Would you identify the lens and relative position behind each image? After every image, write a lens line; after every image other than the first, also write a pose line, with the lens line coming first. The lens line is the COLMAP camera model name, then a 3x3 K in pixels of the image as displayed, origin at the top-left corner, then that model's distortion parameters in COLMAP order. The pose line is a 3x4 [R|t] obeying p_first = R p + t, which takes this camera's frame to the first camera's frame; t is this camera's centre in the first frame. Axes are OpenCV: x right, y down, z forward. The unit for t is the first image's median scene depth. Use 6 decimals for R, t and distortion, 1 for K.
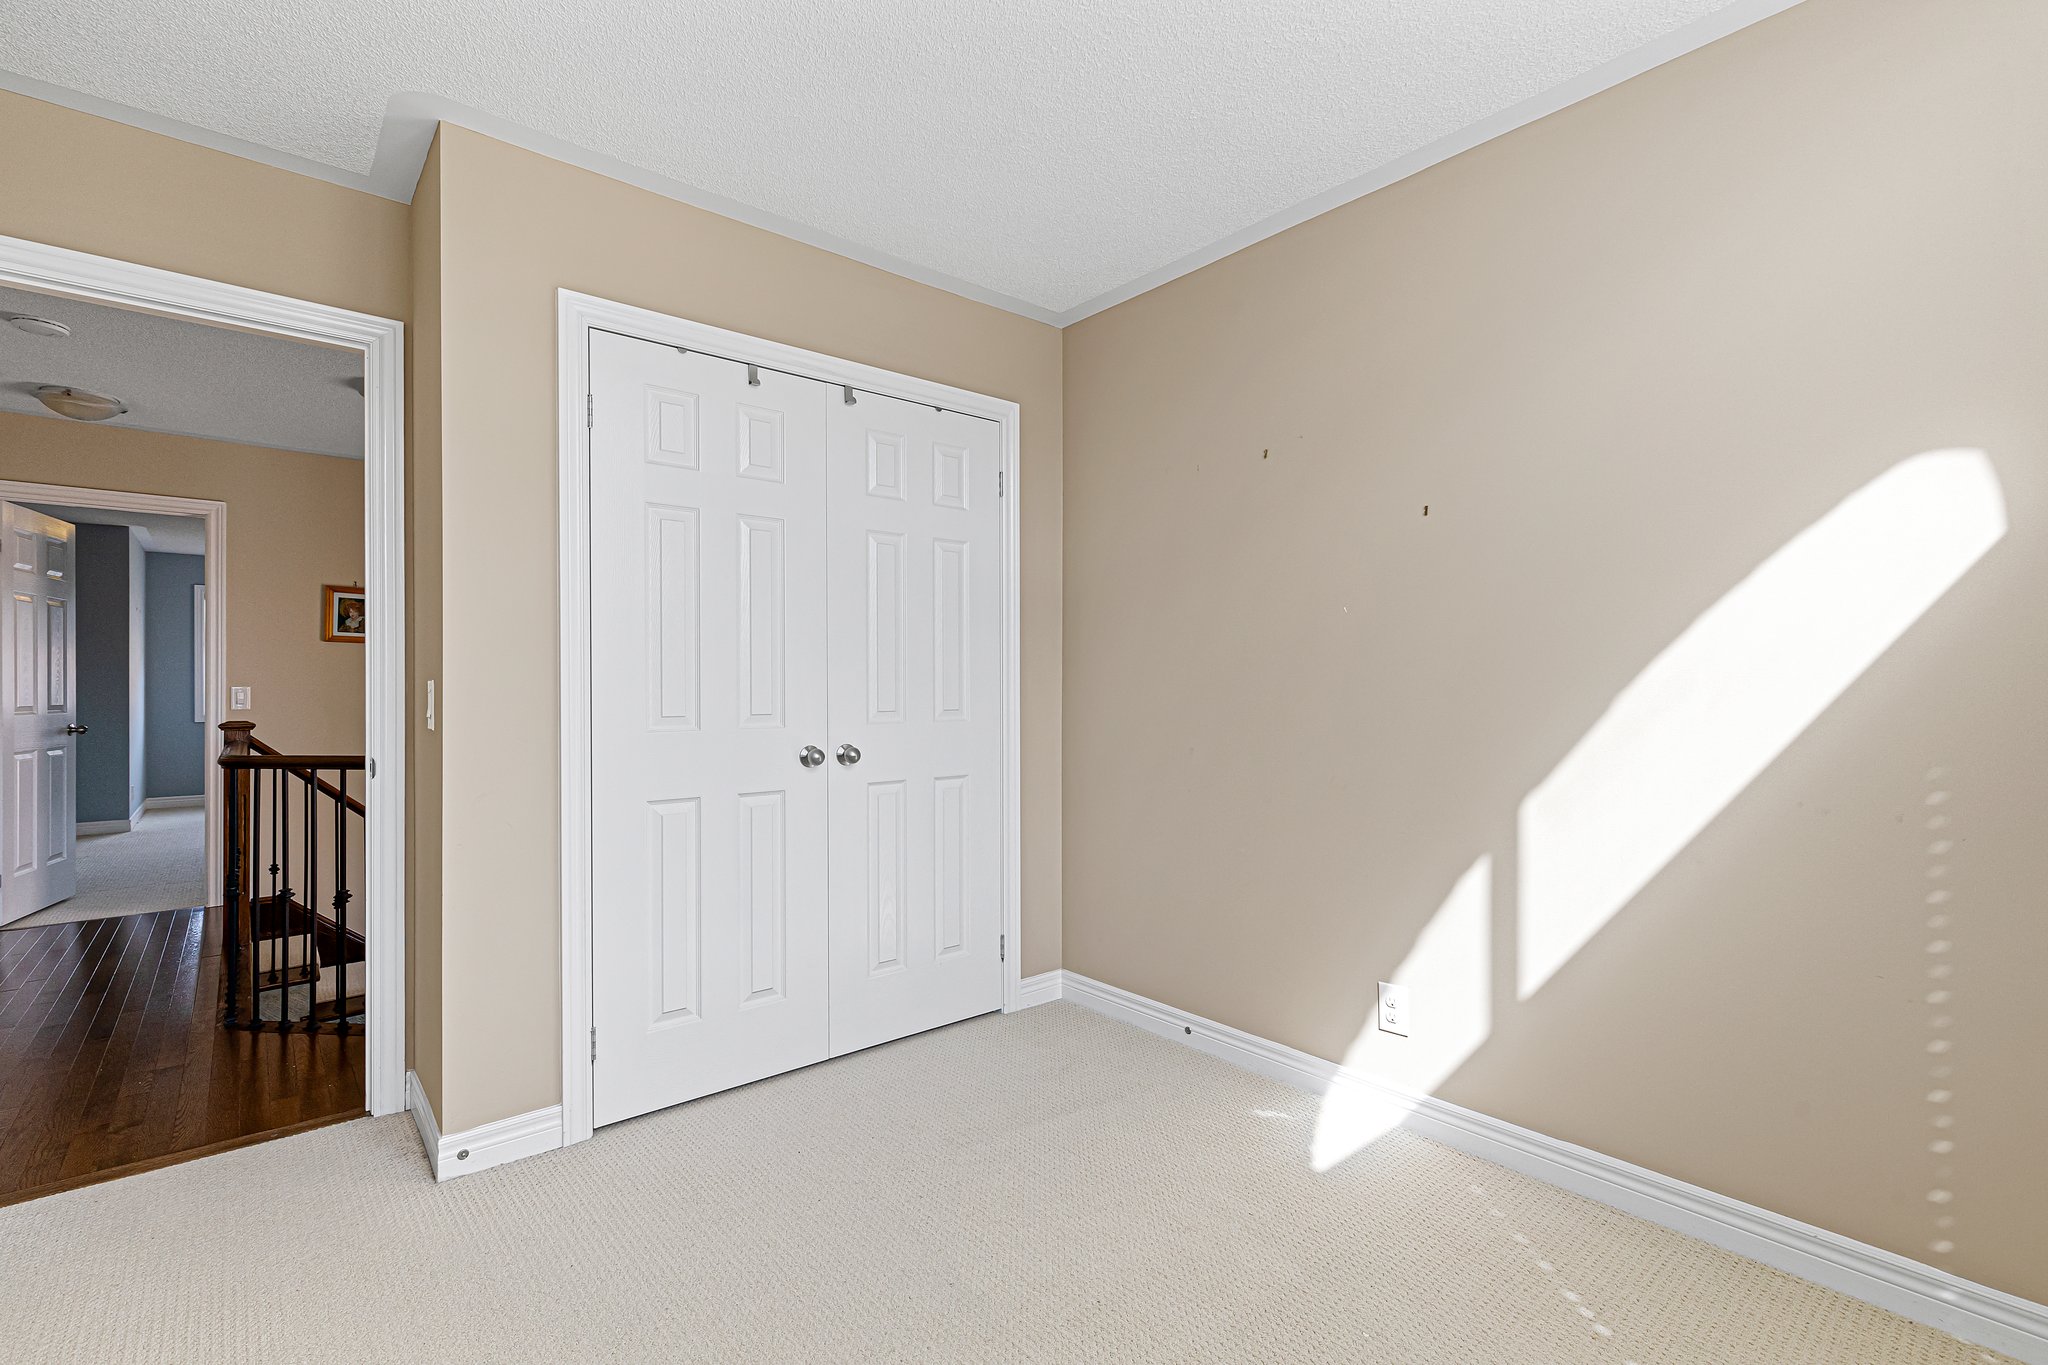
lens RADIAL K [[926.7, 0, 1035.0], [0, 926.7, 675.3], [0, 0, 1]] dist [0.000903, 0.000333]
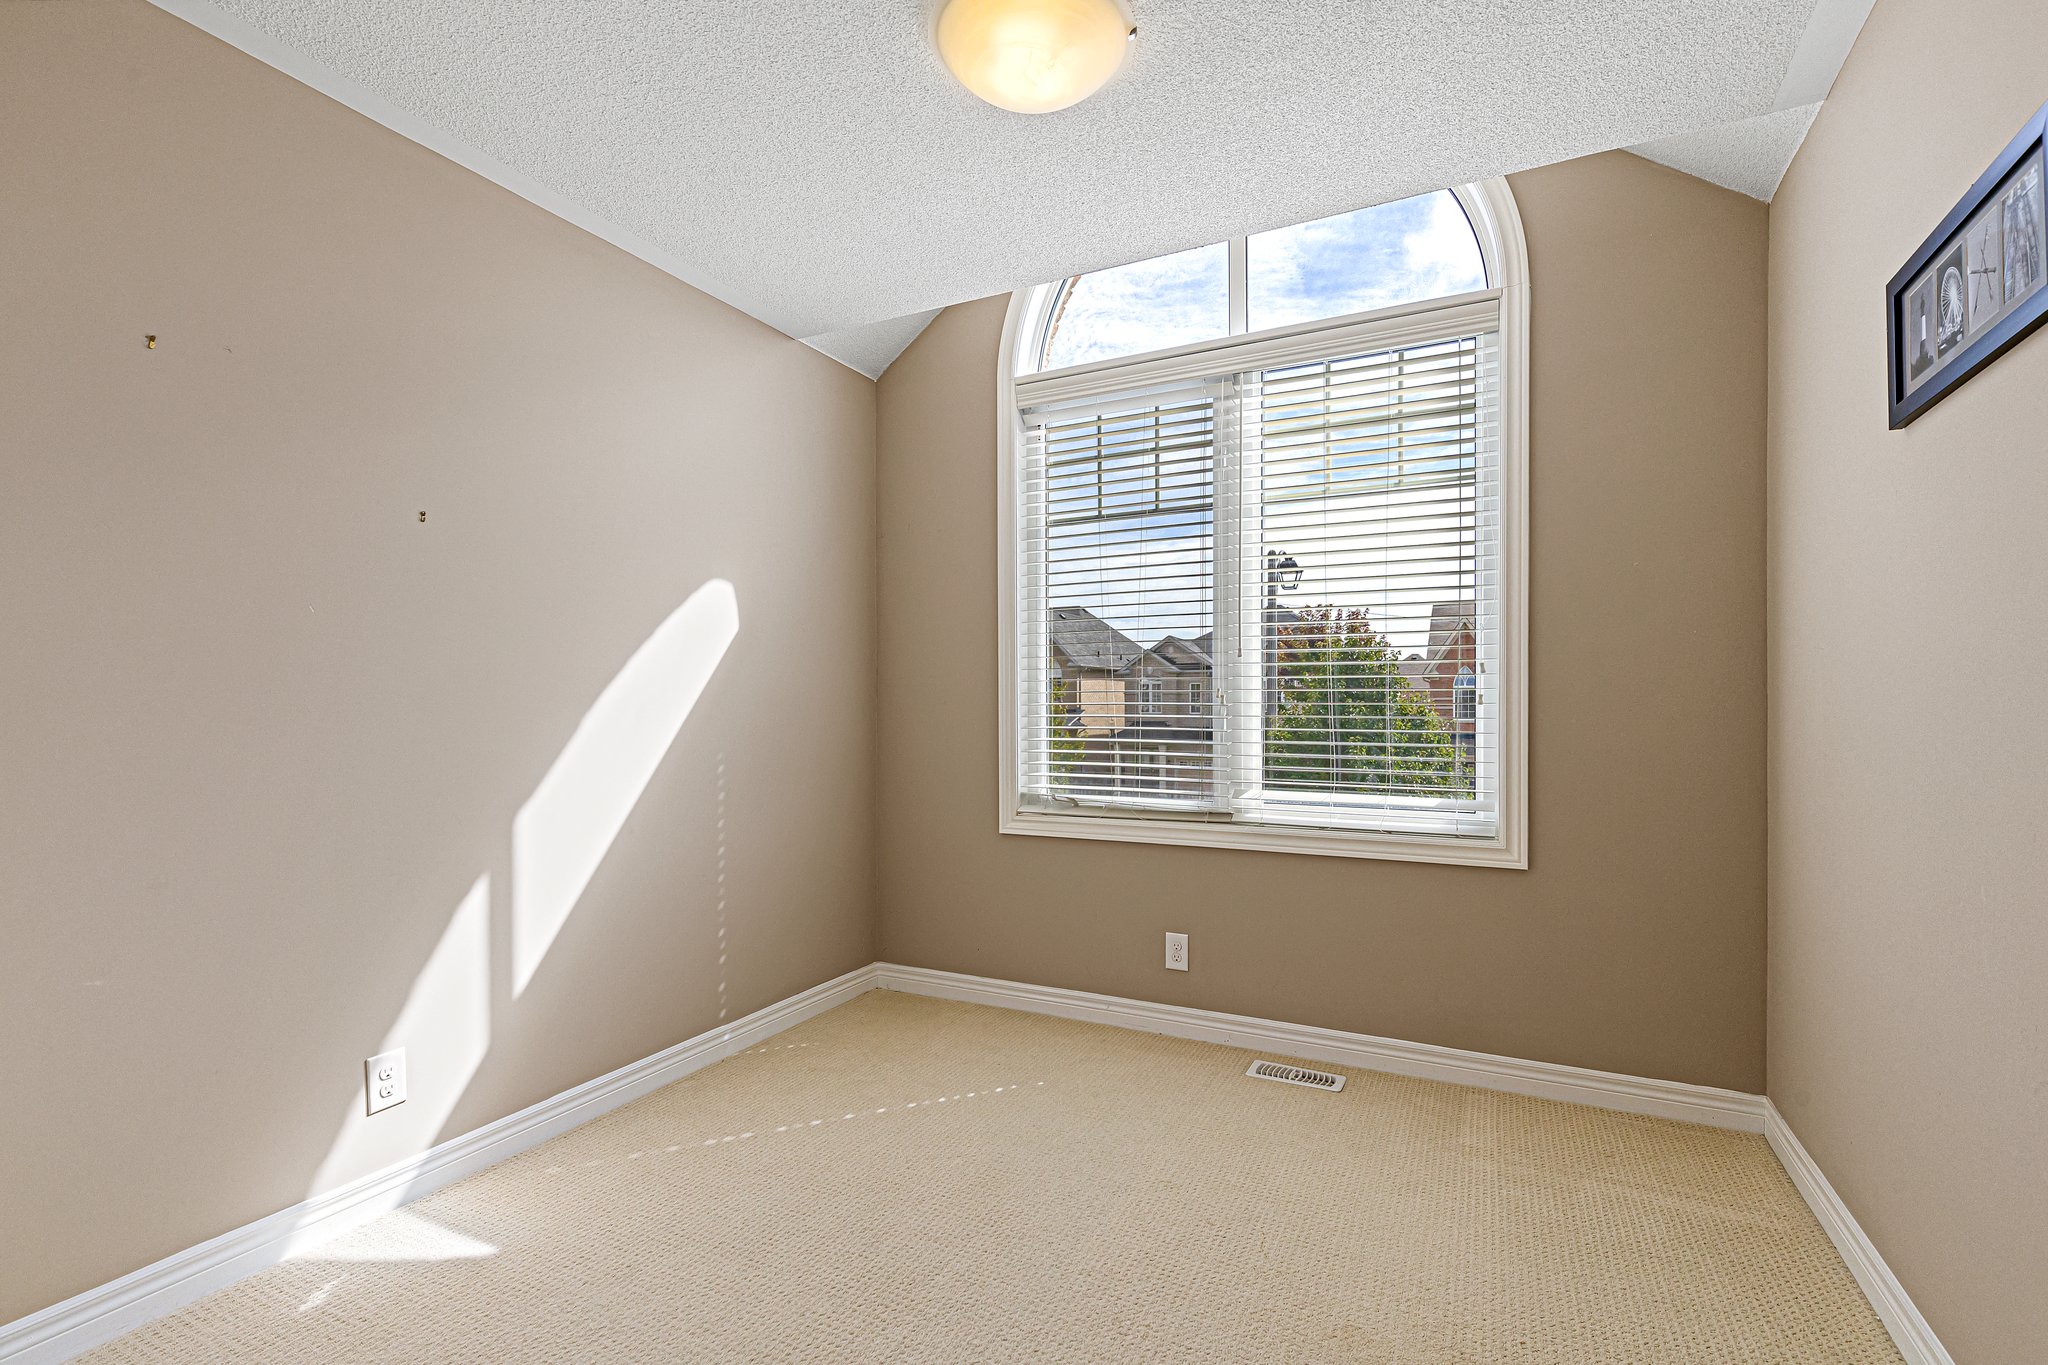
lens RADIAL K [[913.1, 0, 1020.8], [0, 913.1, 691.6], [0, 0, 1]] dist [0.000346, -0.000186]
pose [[-0.372588, 0.017903, 0.927824, -0.696397], [-0.007898, 0.999717, -0.022461, 0.011039], [-0.927963, -0.015696, -0.372341, 0.849068]]
